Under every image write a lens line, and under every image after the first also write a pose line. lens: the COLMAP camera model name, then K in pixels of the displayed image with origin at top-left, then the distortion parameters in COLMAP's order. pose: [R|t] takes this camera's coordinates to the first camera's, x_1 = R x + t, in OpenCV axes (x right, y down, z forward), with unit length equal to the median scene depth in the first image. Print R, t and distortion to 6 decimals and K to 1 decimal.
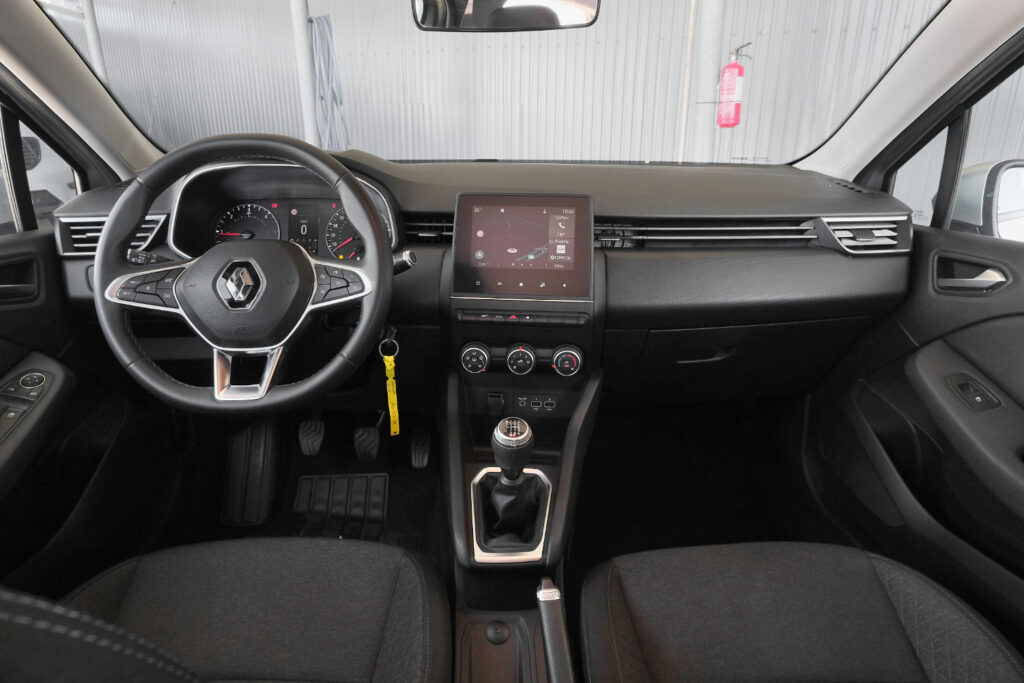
lens RADIAL K [[643.4, 0, 512.0], [0, 643.4, 341.5], [0, 0, 1]] dist [-0.031295, 0.028758]
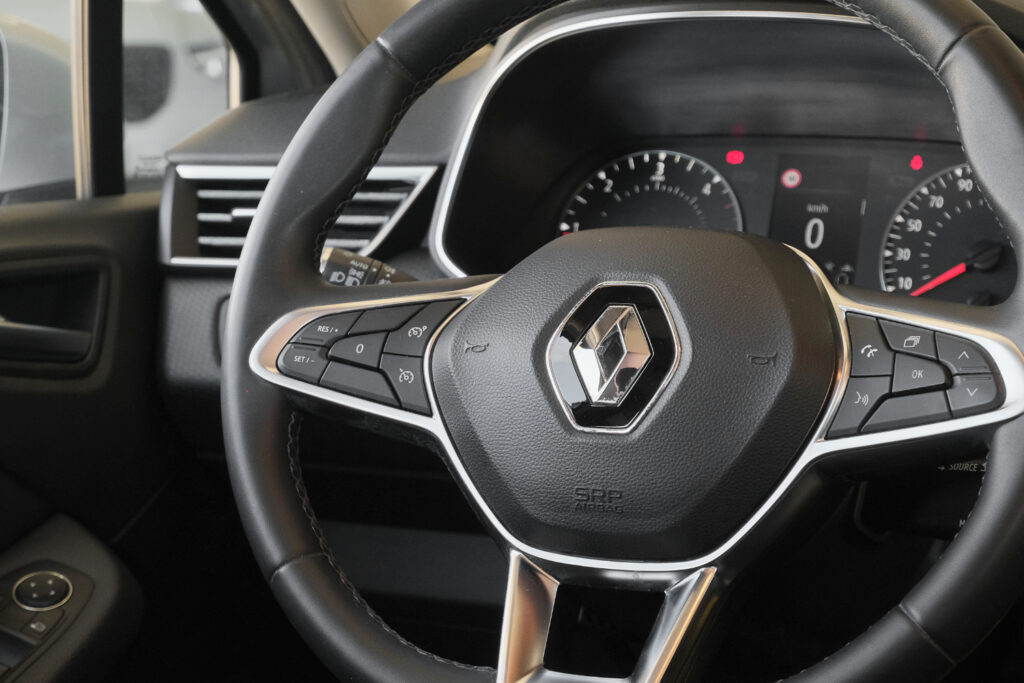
lens RADIAL K [[1996.0, 0, 512.0], [0, 1996.0, 341.5], [0, 0, 1]] dist [-0.009992, 0.301076]
pose [[0.900333, 0.060942, -0.430913, -0.034804], [-0.133550, 0.981063, -0.140286, 0.043046], [0.414204, 0.183853, 0.891422, 0.075484]]
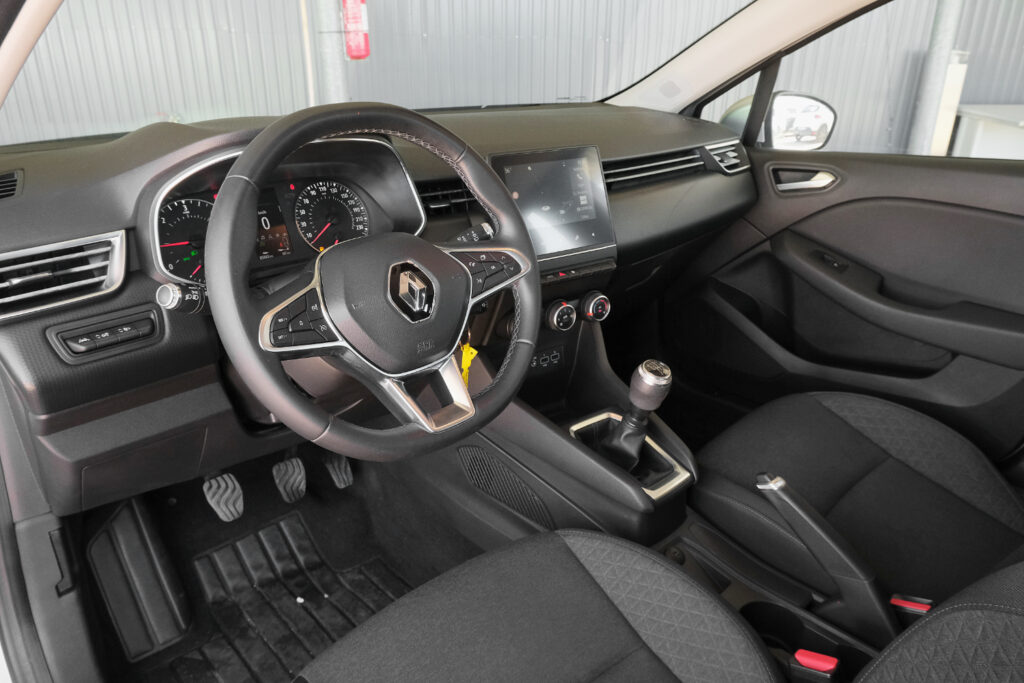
lens RADIAL K [[728.9, 0, 506.3], [0, 728.9, 347.9], [0, 0, 1]] dist [-0.096150, 0.157318]
pose [[0.758210, -0.255903, 0.599693, -0.768528], [0.213231, 0.966504, 0.142837, -0.107167], [-0.616158, 0.019573, 0.787379, 0.171579]]
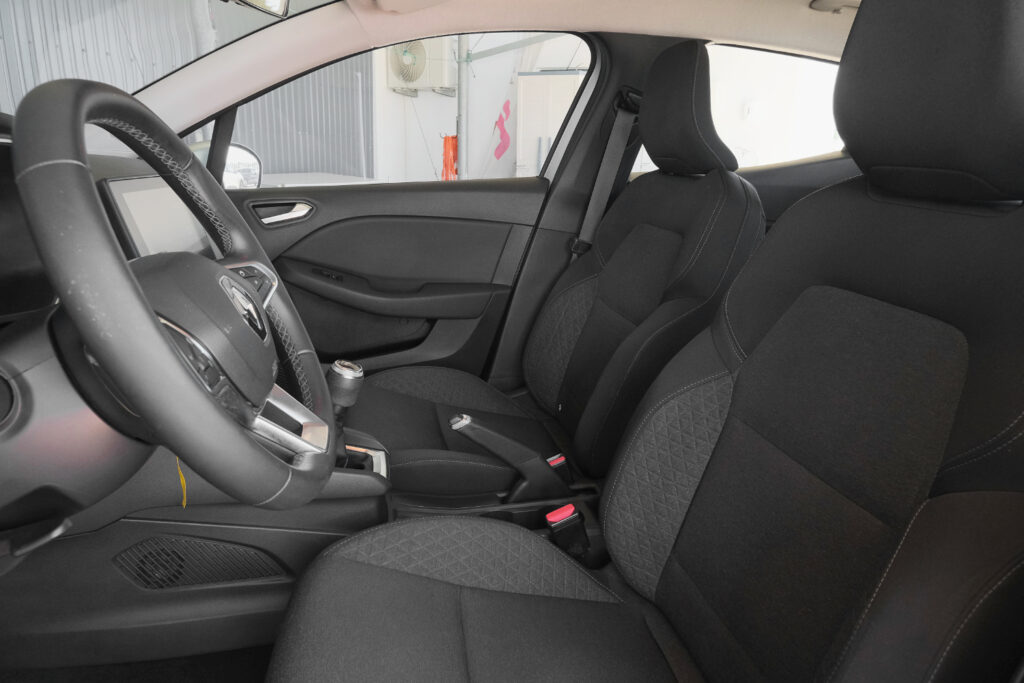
lens RADIAL K [[643.4, 0, 512.0], [0, 643.4, 341.5], [0, 0, 1]] dist [-0.031295, 0.028758]
pose [[-0.192311, -0.282668, 0.939742, -0.962329], [0.281700, 0.901413, 0.328786, -0.171466], [-0.940033, 0.327954, -0.093724, 0.694310]]
